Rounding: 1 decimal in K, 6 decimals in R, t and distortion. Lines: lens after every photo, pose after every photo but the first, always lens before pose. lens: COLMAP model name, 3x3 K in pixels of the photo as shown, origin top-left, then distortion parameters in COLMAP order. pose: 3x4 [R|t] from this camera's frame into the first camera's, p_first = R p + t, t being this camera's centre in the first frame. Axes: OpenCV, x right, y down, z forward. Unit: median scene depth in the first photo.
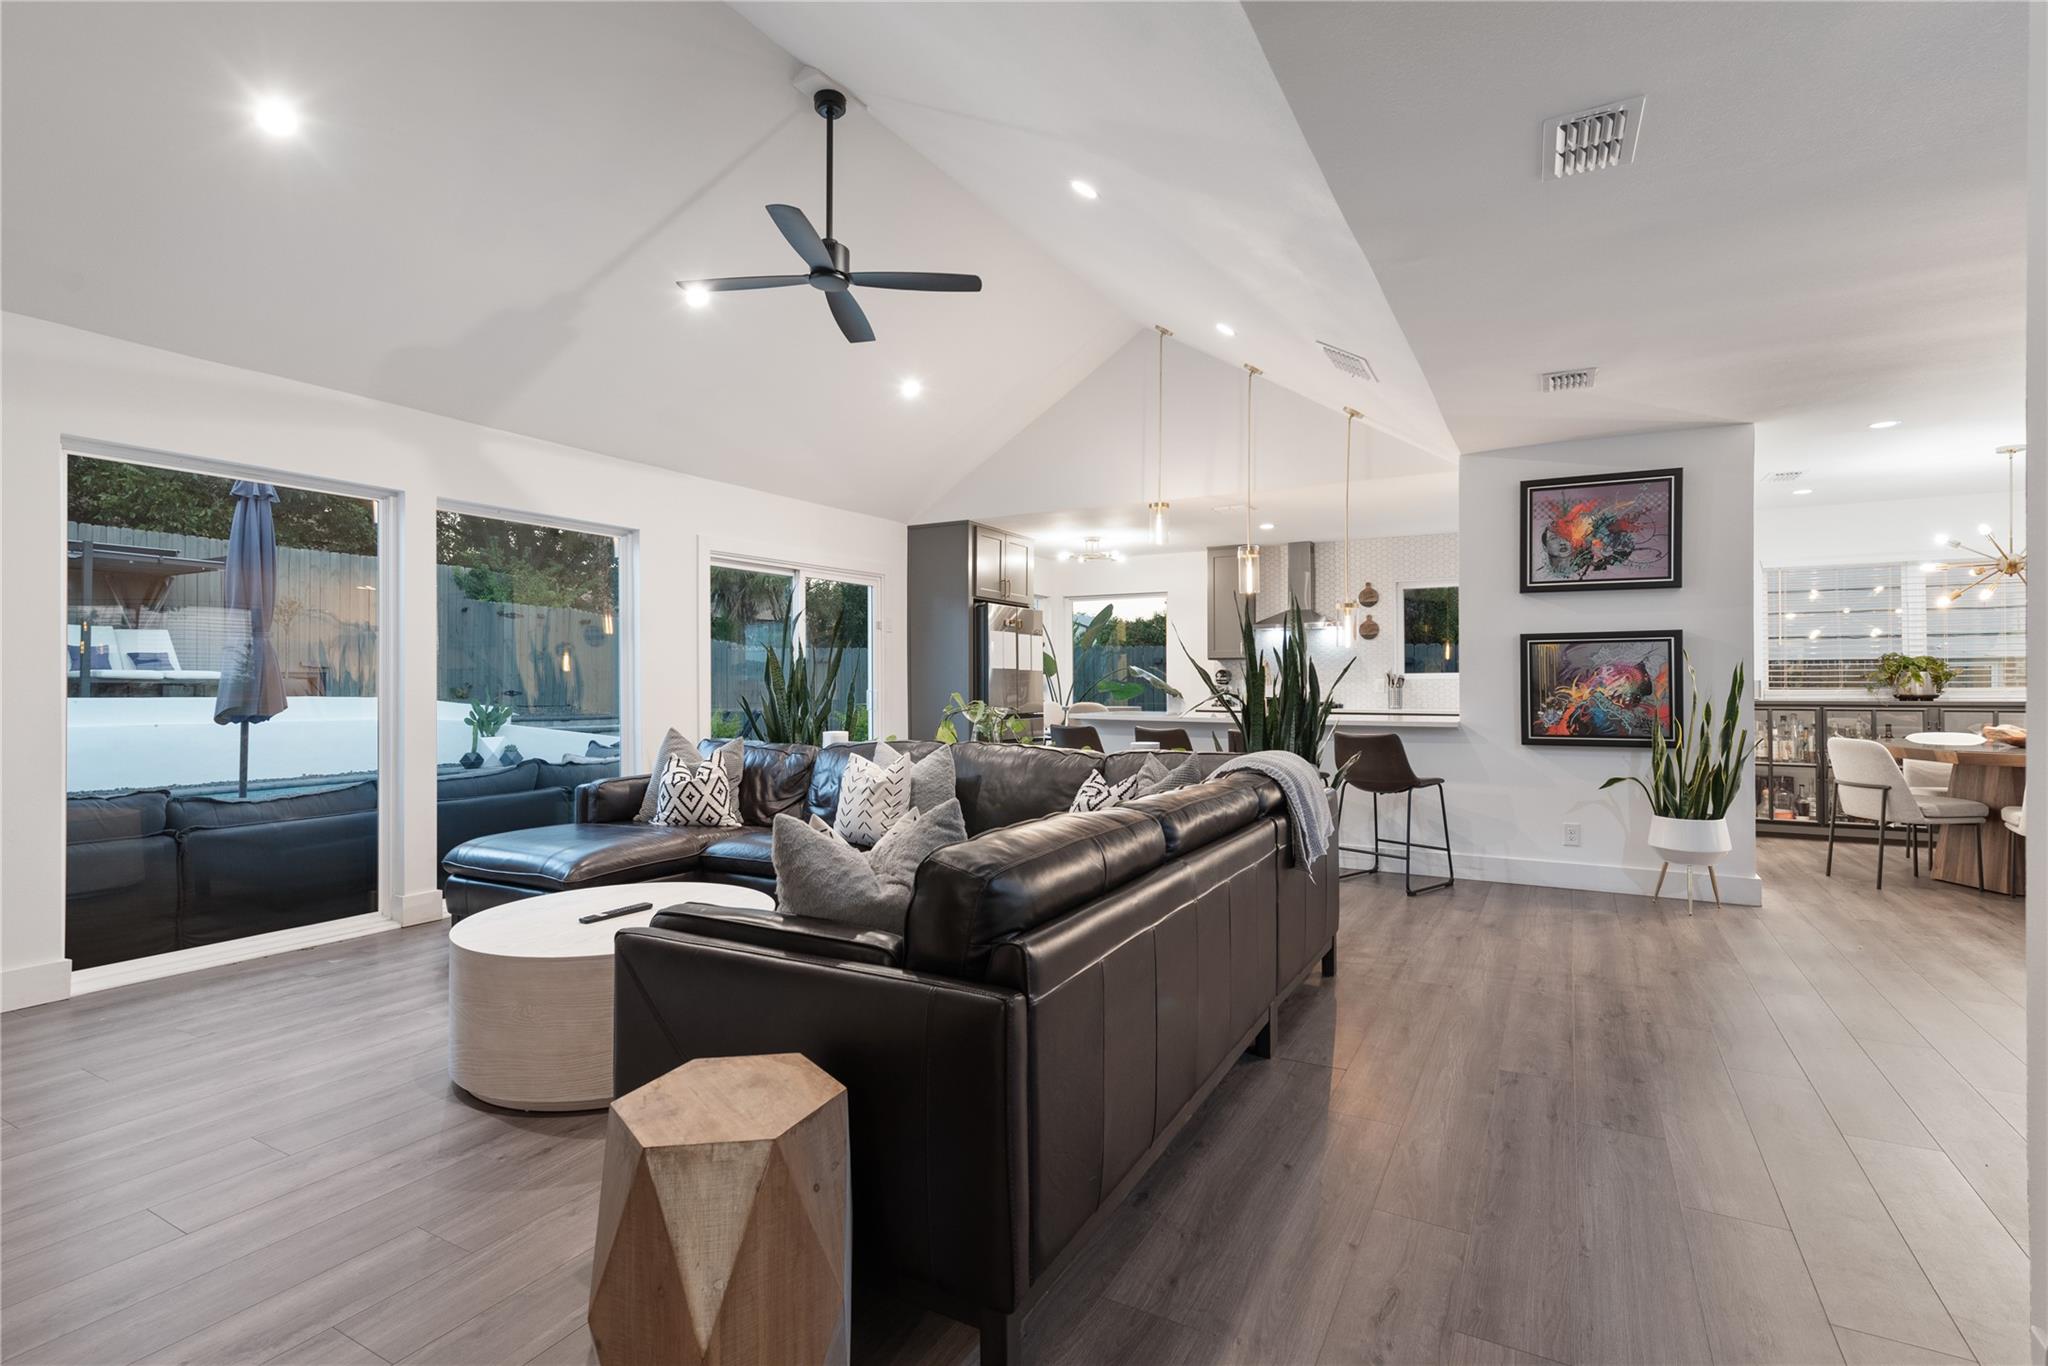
lens RADIAL K [[968.0, 0, 1026.9], [0, 968.0, 669.6], [0, 0, 1]] dist [0.004506, -0.000745]
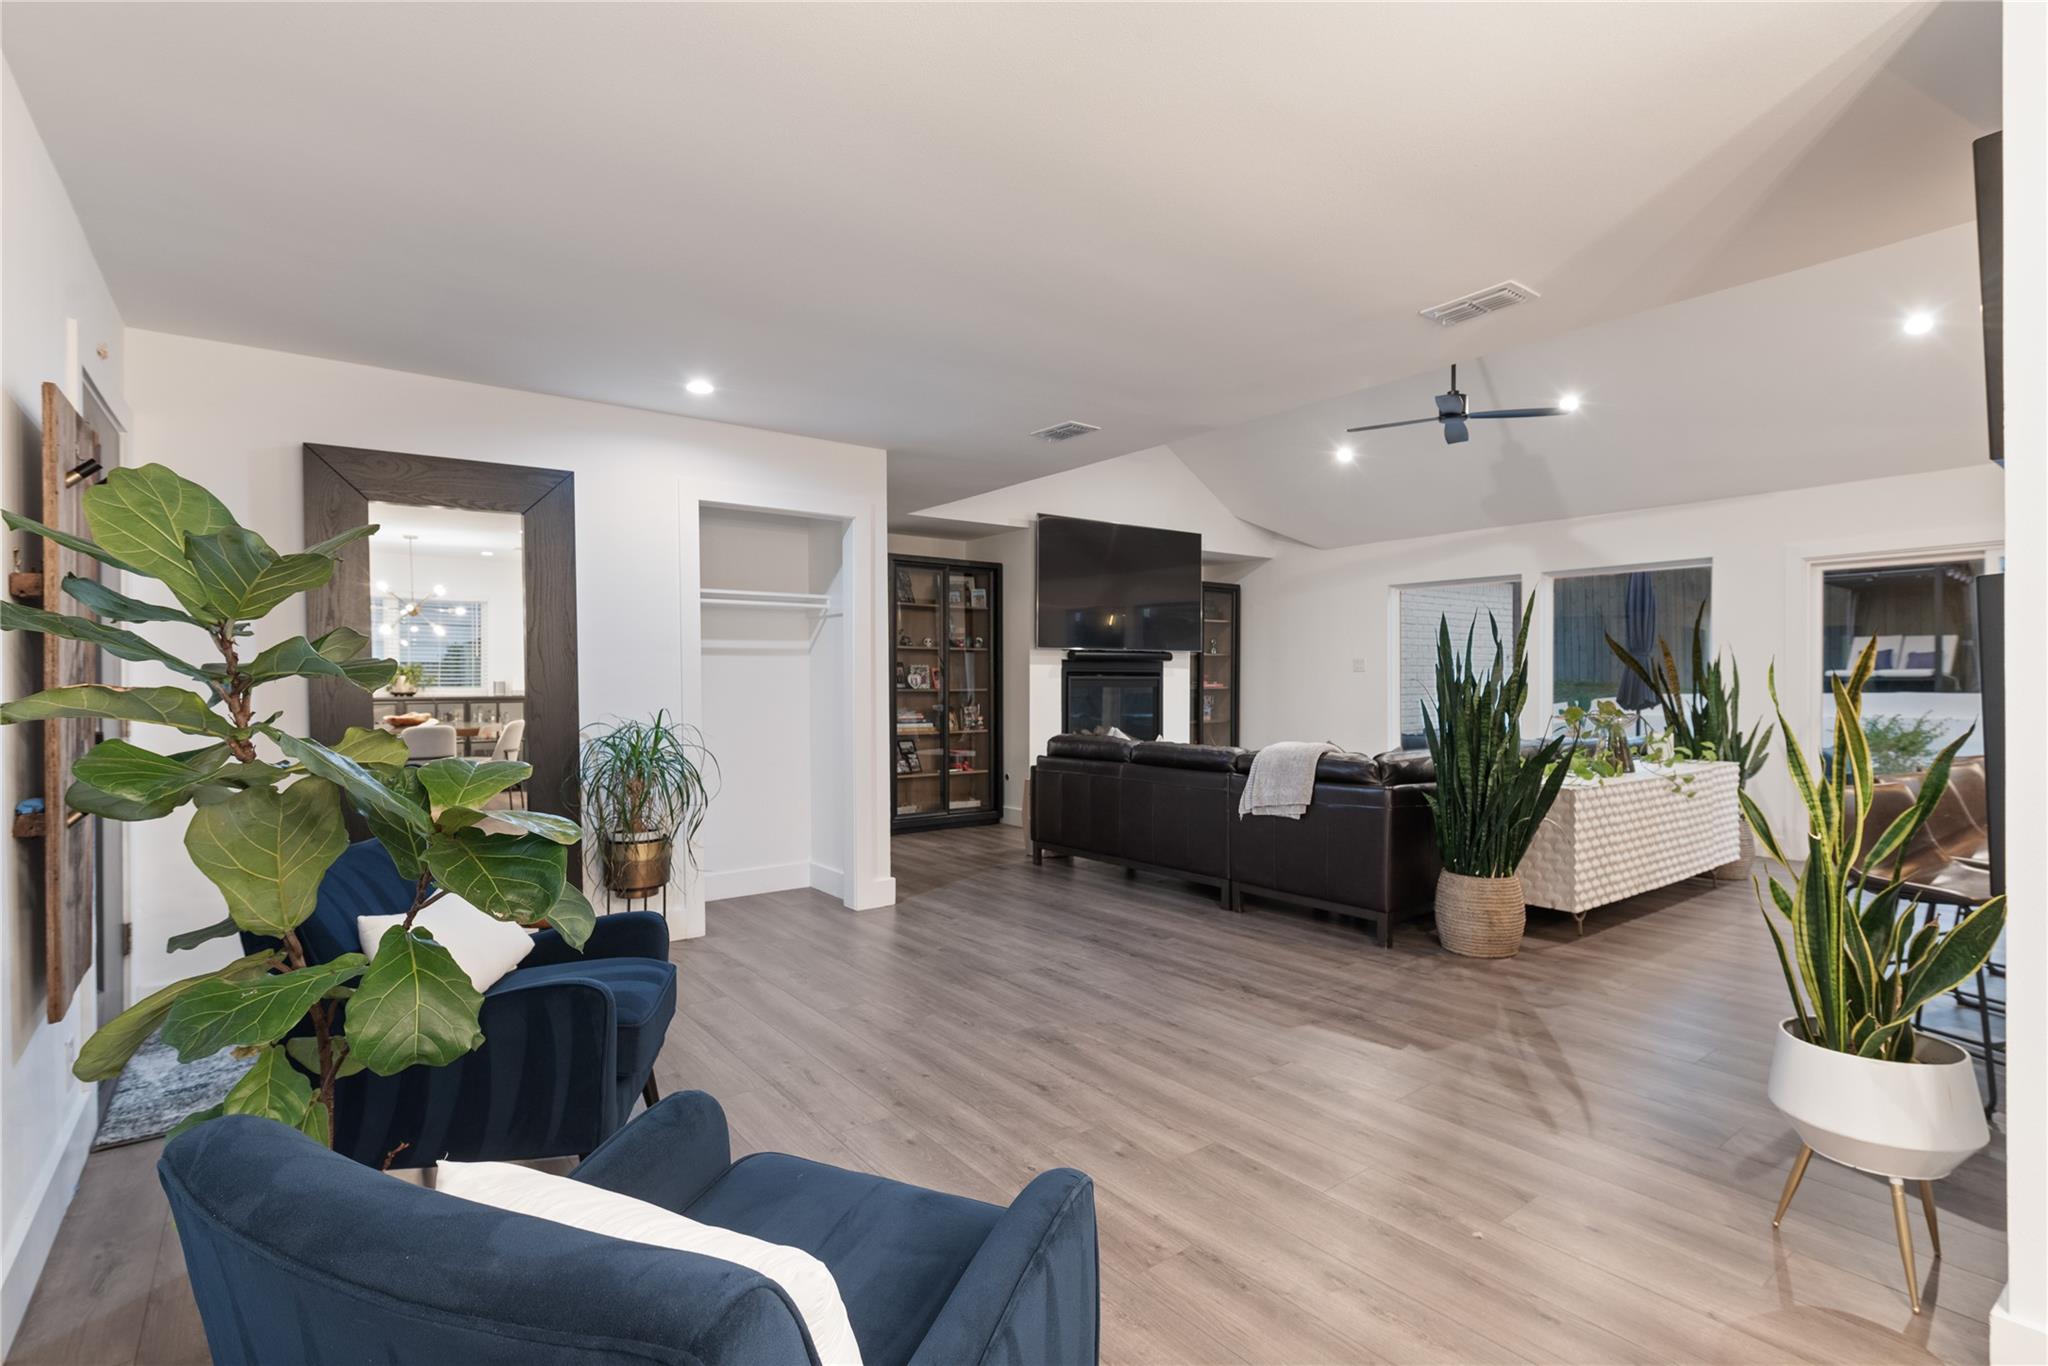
lens RADIAL K [[968.0, 0, 1041.9], [0, 968.0, 685.1], [0, 0, 1]] dist [0.004506, -0.000745]
pose [[-0.389173, 0.010886, -0.921100, 1.176844], [0.013445, 0.999891, 0.006137, -0.008537], [0.921066, -0.009996, -0.389277, 0.824564]]
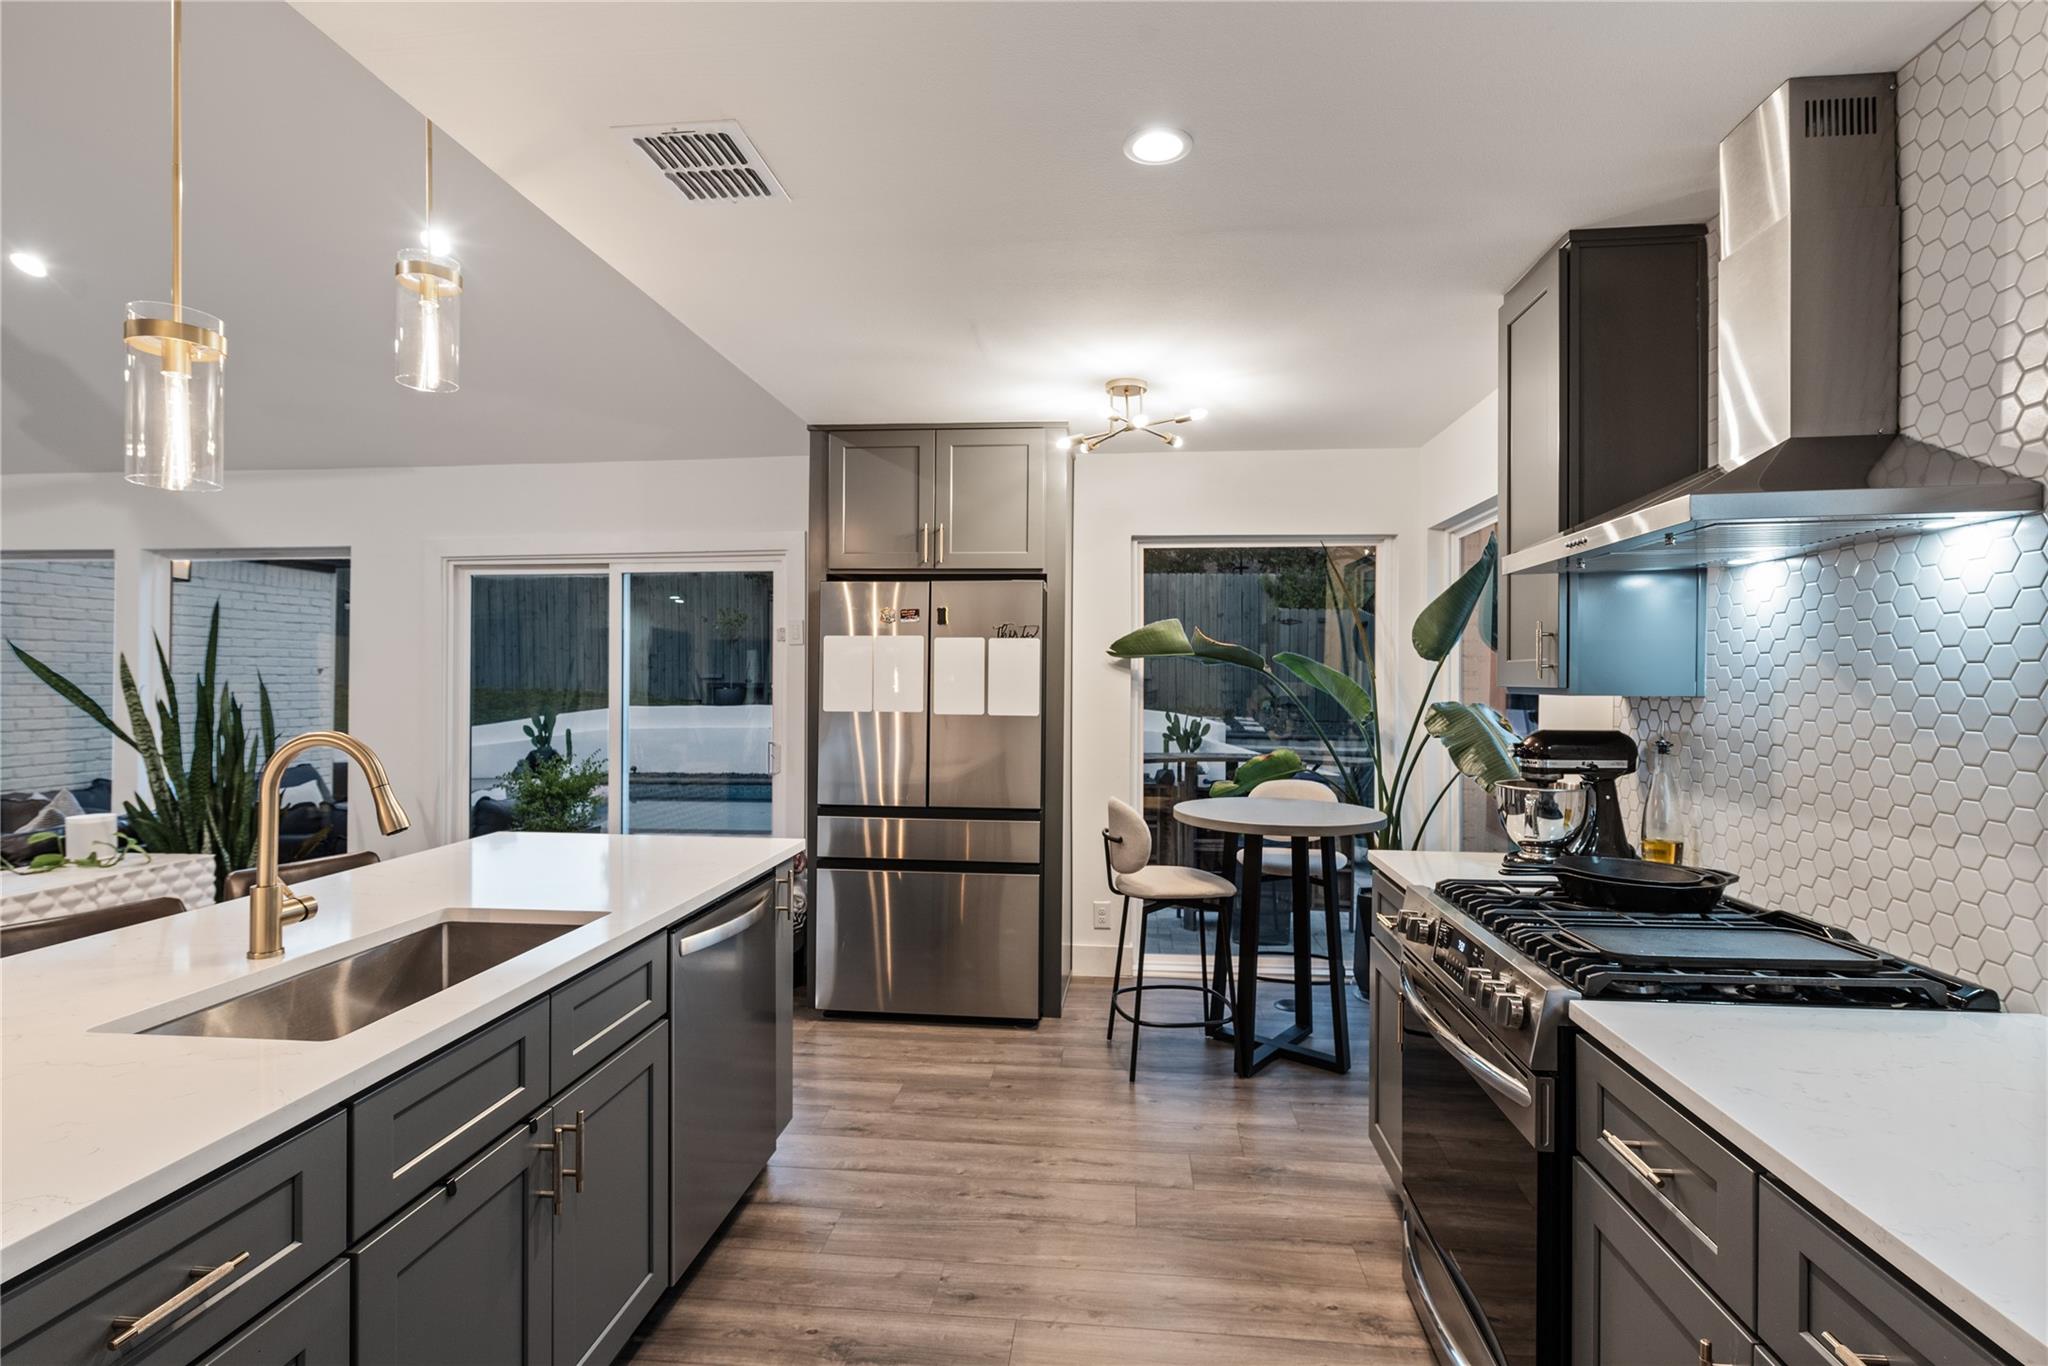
lens RADIAL K [[968.0, 0, 1040.5], [0, 968.0, 678.0], [0, 0, 1]] dist [0.004506, -0.000745]
pose [[0.406607, 0.001042, -0.913602, 0.732336], [0.009305, 0.999943, 0.005282, -0.031703], [0.913556, -0.010649, 0.406575, 1.416698]]
